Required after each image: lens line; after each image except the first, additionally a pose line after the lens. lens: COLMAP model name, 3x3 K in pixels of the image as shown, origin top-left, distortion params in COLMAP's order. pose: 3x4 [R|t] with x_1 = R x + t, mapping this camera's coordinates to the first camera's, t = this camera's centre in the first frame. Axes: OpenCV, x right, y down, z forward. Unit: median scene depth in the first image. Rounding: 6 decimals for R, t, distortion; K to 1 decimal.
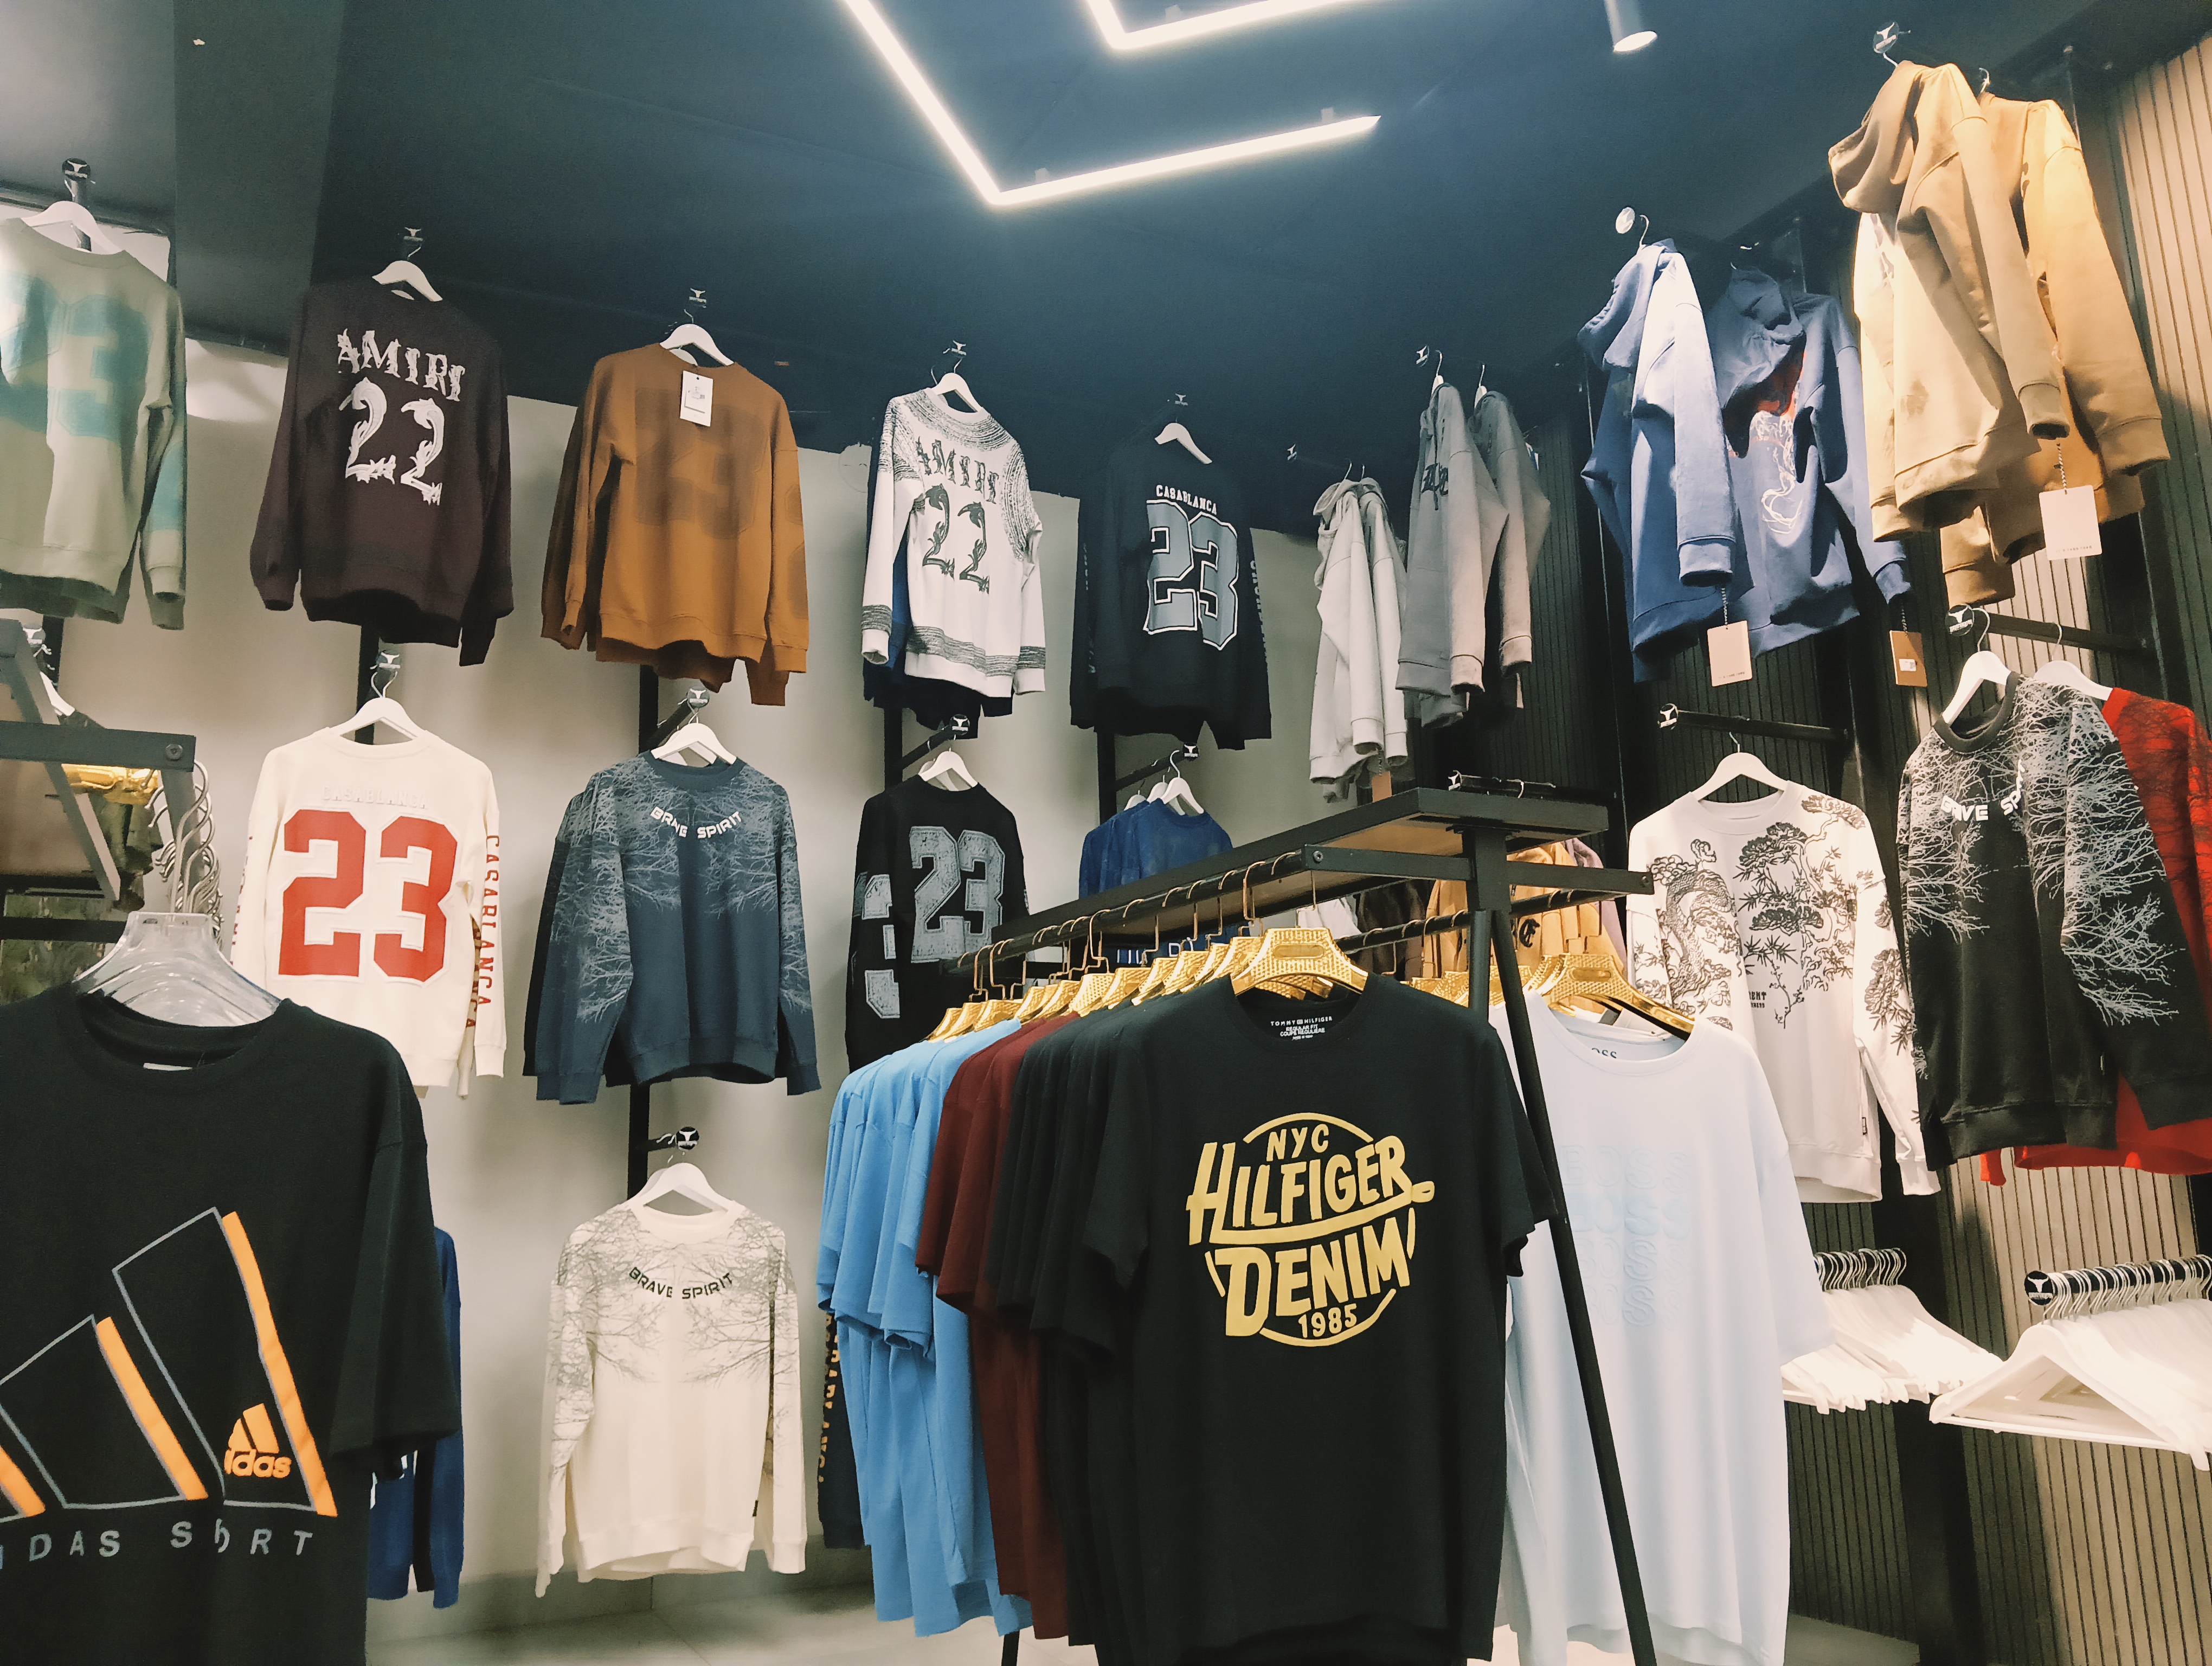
lens RADIAL K [[1630.4, 0, 1115.4], [0, 1630.4, 807.0], [0, 0, 1]] dist [0.077120, -0.153503]
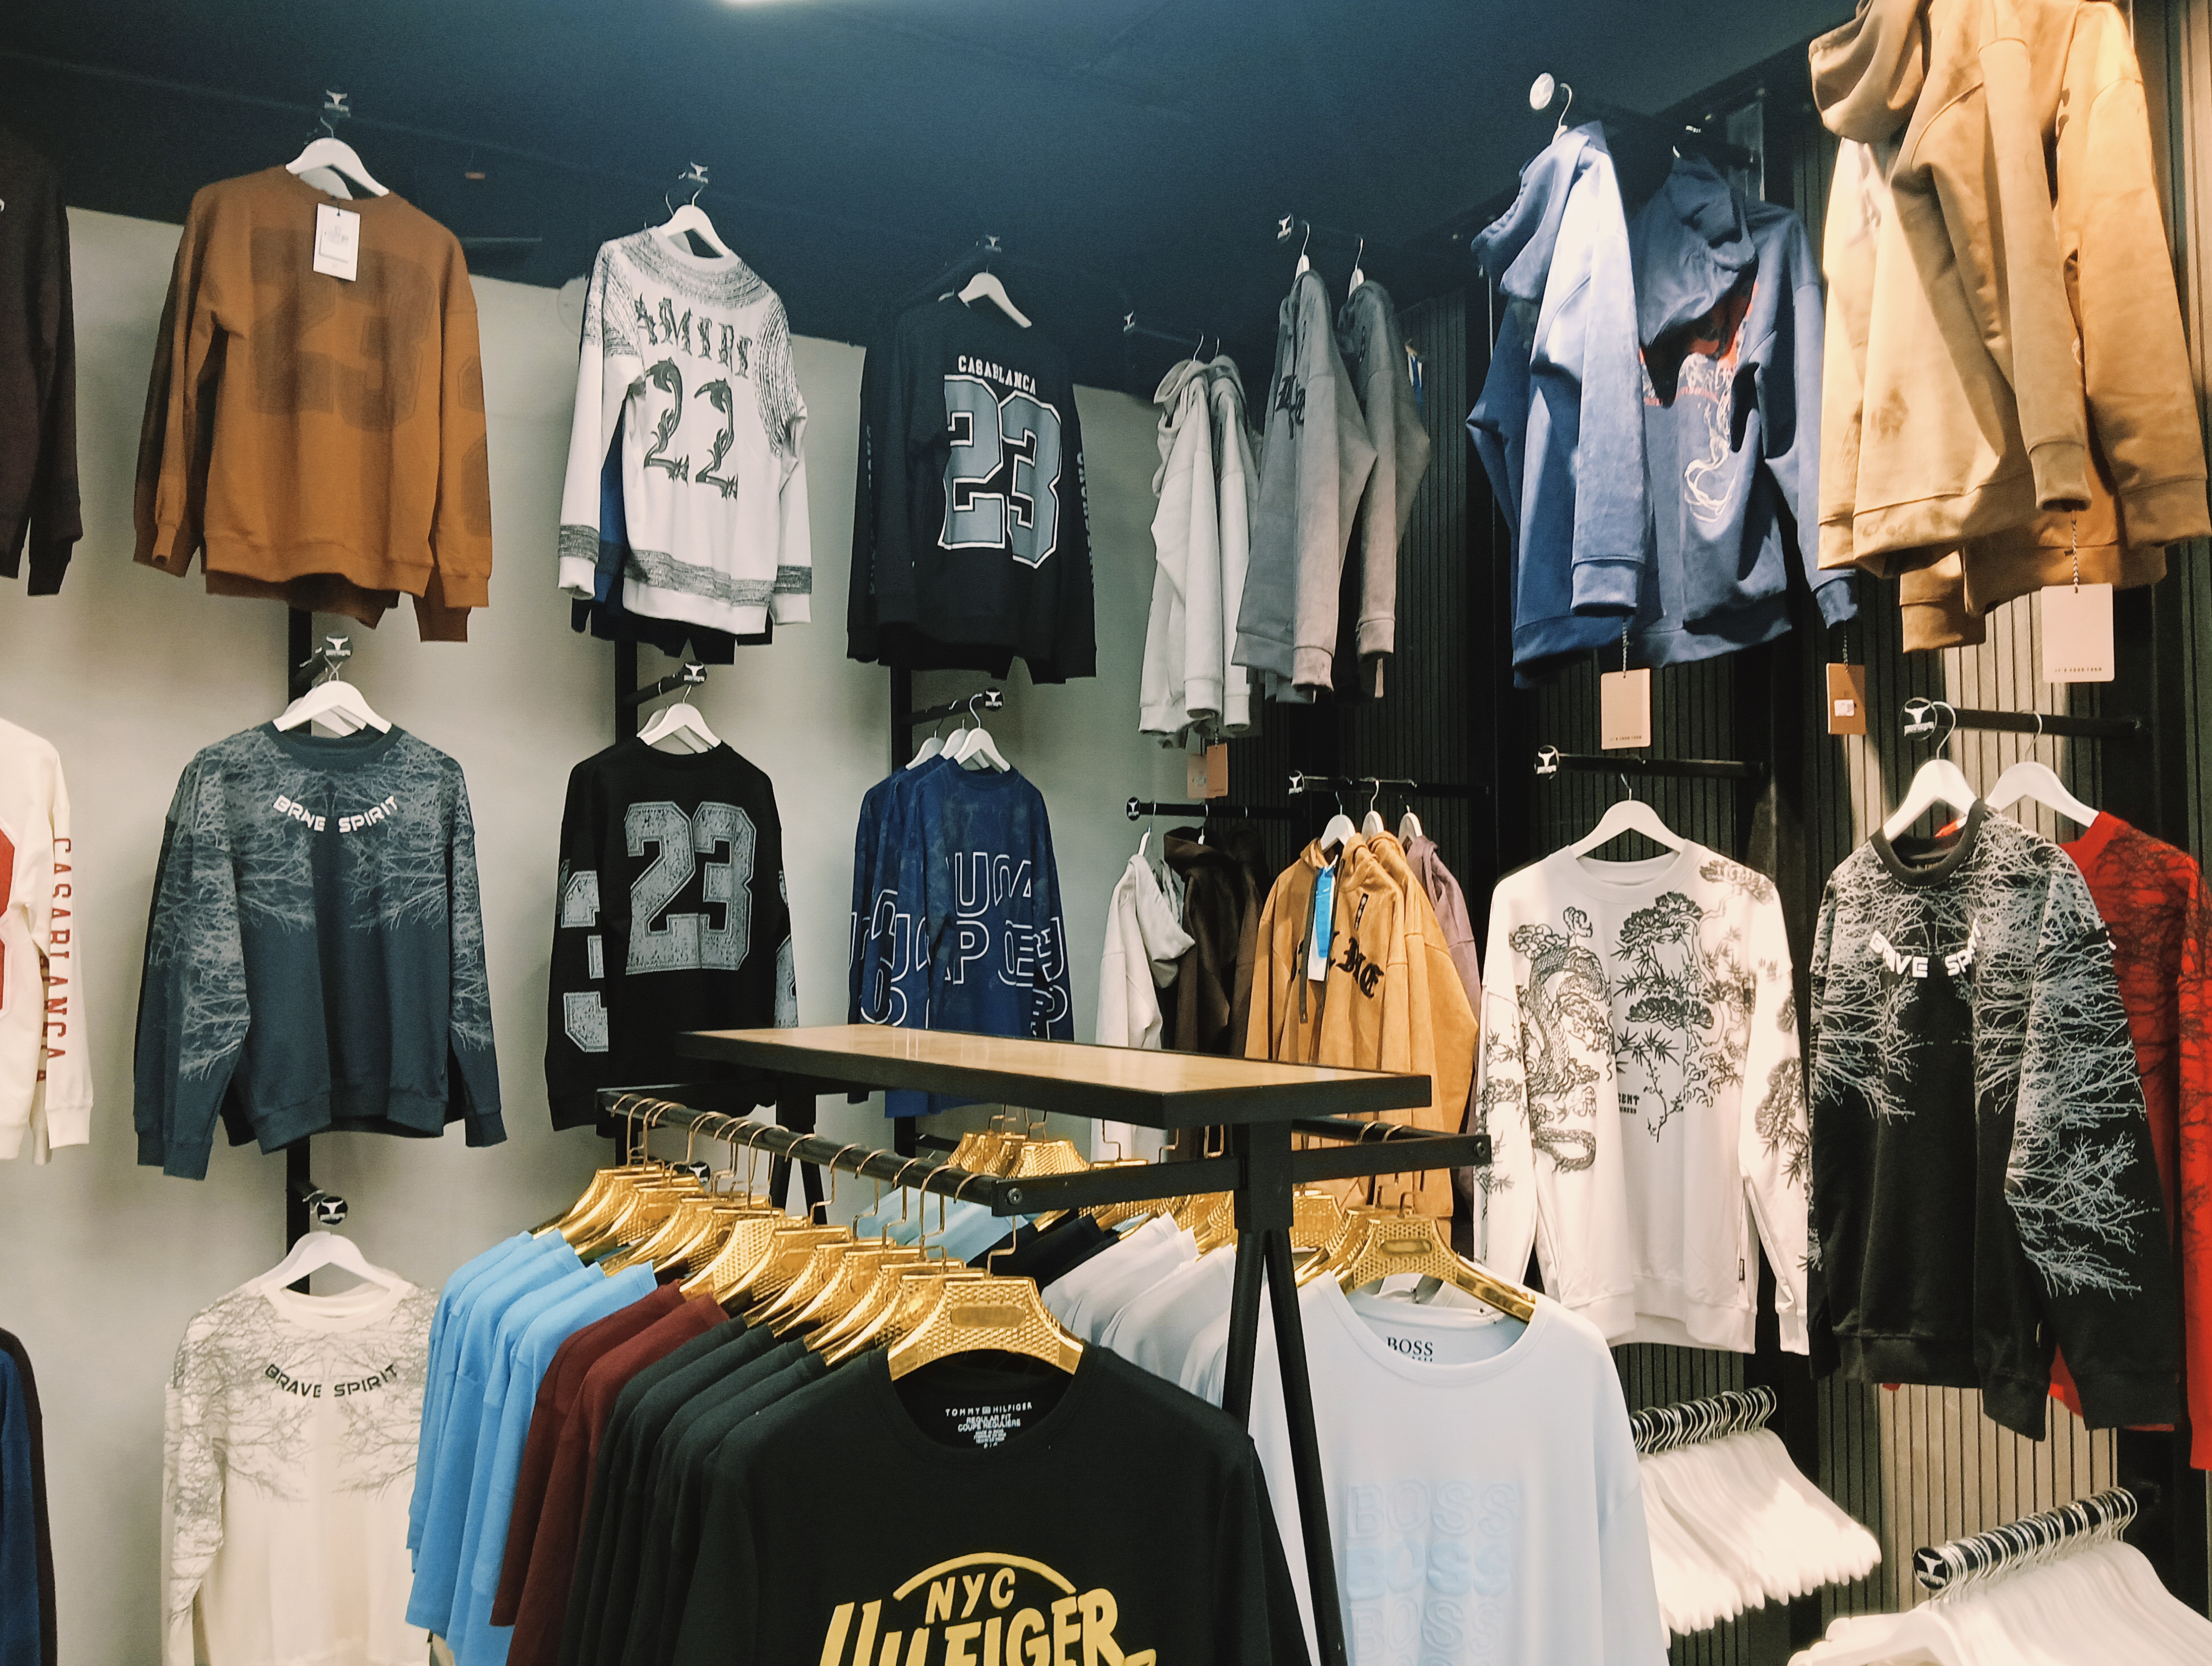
lens RADIAL K [[1727.3, 0, 1118.8], [0, 1727.3, 838.9], [0, 0, 1]] dist [0.092305, -0.187711]
pose [[0.997045, 0.021056, 0.073871, 0.063494], [-0.032381, 0.987285, 0.155629, -0.136566], [-0.069655, -0.157562, 0.985050, 0.166623]]
